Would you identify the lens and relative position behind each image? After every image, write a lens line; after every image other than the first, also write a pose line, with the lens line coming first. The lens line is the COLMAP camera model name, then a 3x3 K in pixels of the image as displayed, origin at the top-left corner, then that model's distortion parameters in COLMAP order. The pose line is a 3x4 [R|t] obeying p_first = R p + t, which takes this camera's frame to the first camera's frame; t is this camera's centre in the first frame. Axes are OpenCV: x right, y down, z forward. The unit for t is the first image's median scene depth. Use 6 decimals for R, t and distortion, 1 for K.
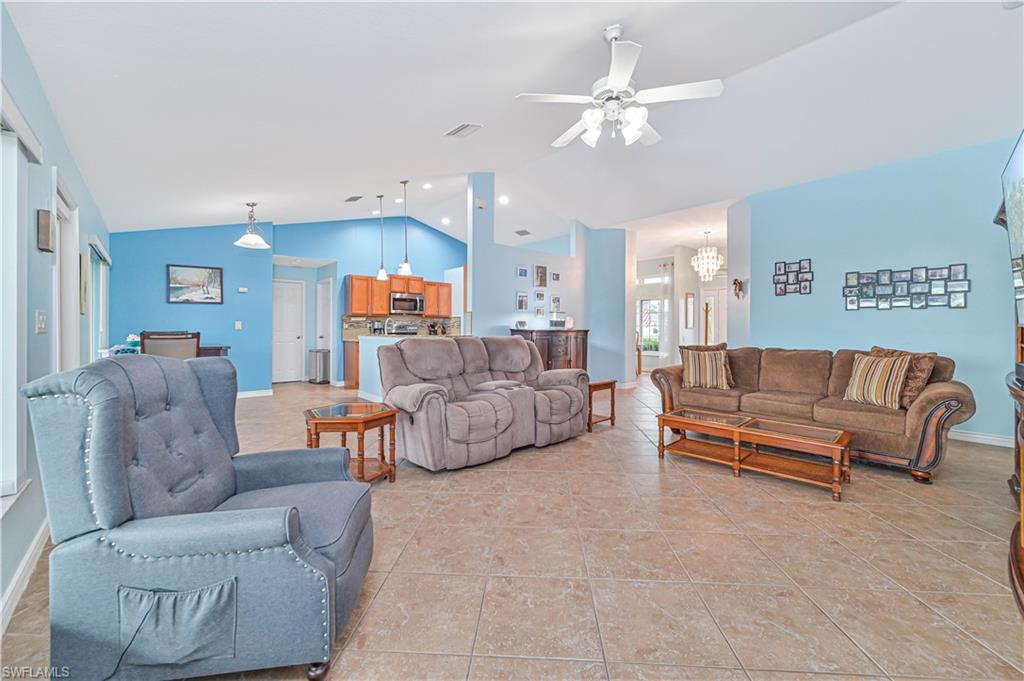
lens RADIAL K [[405.8, 0, 514.1], [0, 405.8, 326.3], [0, 0, 1]] dist [-0.001268, 0.000281]
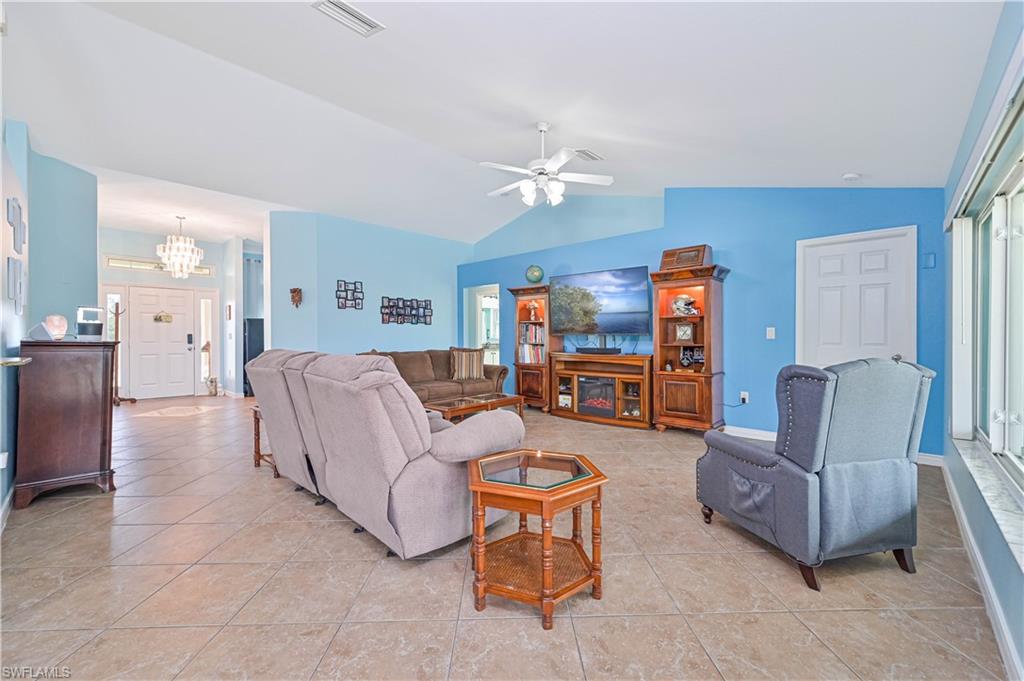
lens RADIAL K [[405.8, 0, 515.3], [0, 405.8, 337.1], [0, 0, 1]] dist [-0.001268, 0.000281]
pose [[-0.087551, -0.005734, 0.996144, -0.463318], [-0.001997, 0.999982, 0.005581, -0.000283], [-0.996158, -0.001501, -0.087561, 0.490830]]
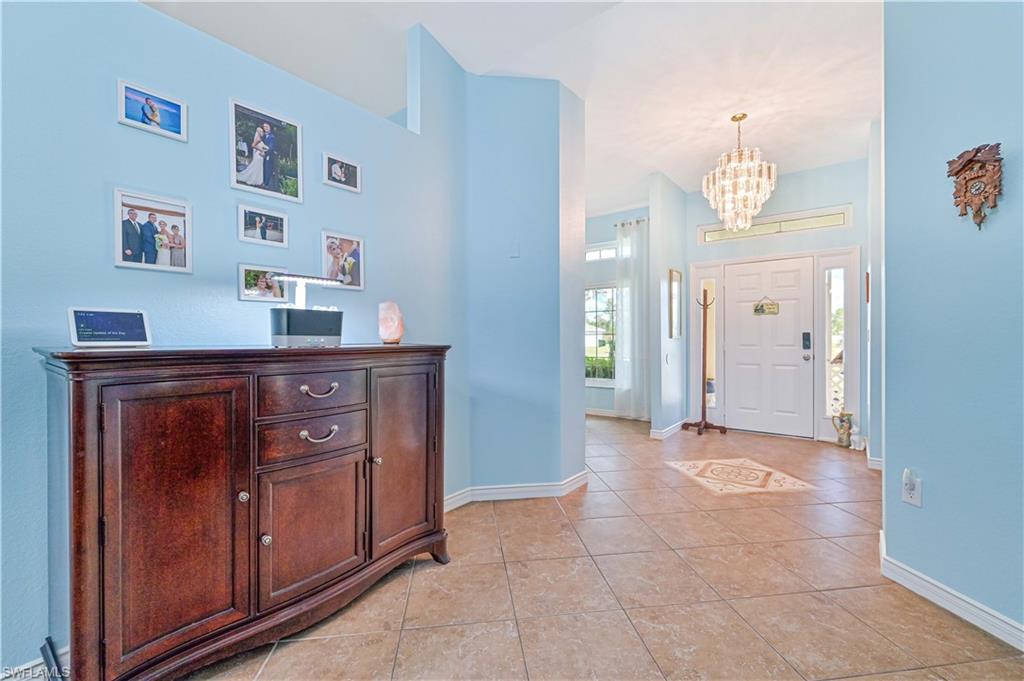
lens RADIAL K [[433.3, 0, 516.6], [0, 433.3, 340.4], [0, 0, 1]] dist [0.007620, 0.000224]
pose [[0.981977, -0.009045, 0.188784, 0.180977], [0.007362, 0.999927, 0.009616, 0.002102], [-0.188857, -0.008053, 0.981972, 0.701776]]
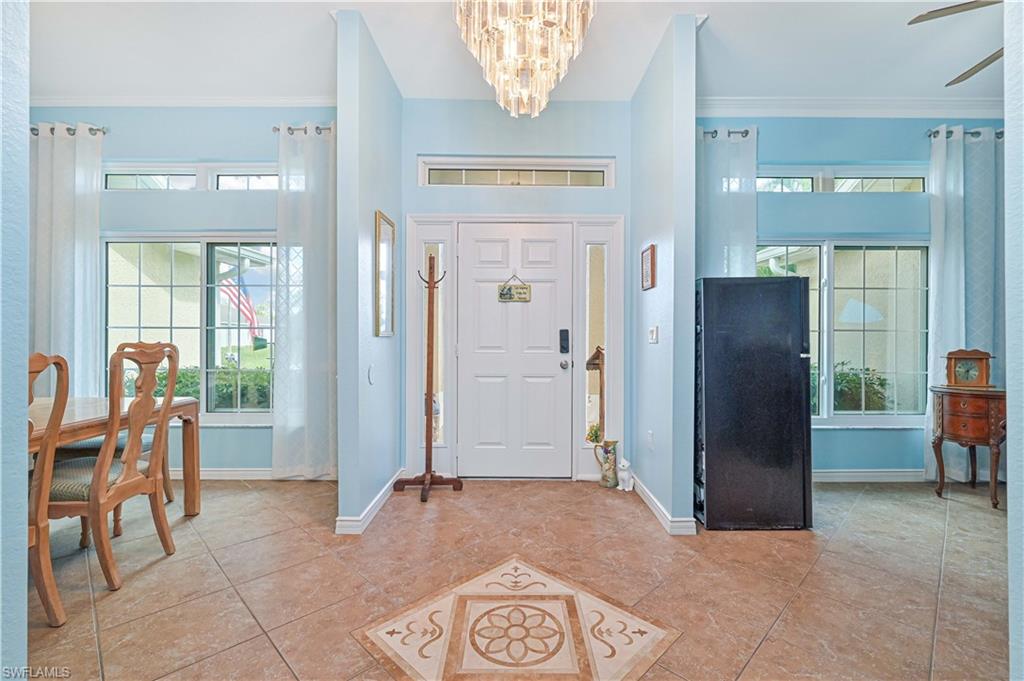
lens RADIAL K [[452.6, 0, 514.0], [0, 452.6, 336.1], [0, 0, 1]] dist [0.004948, 0.000188]
pose [[0.664879, -0.001833, 0.746948, 0.358664], [-0.004596, 0.999968, 0.006545, 0.004086], [-0.746937, -0.007784, 0.664850, 1.020544]]
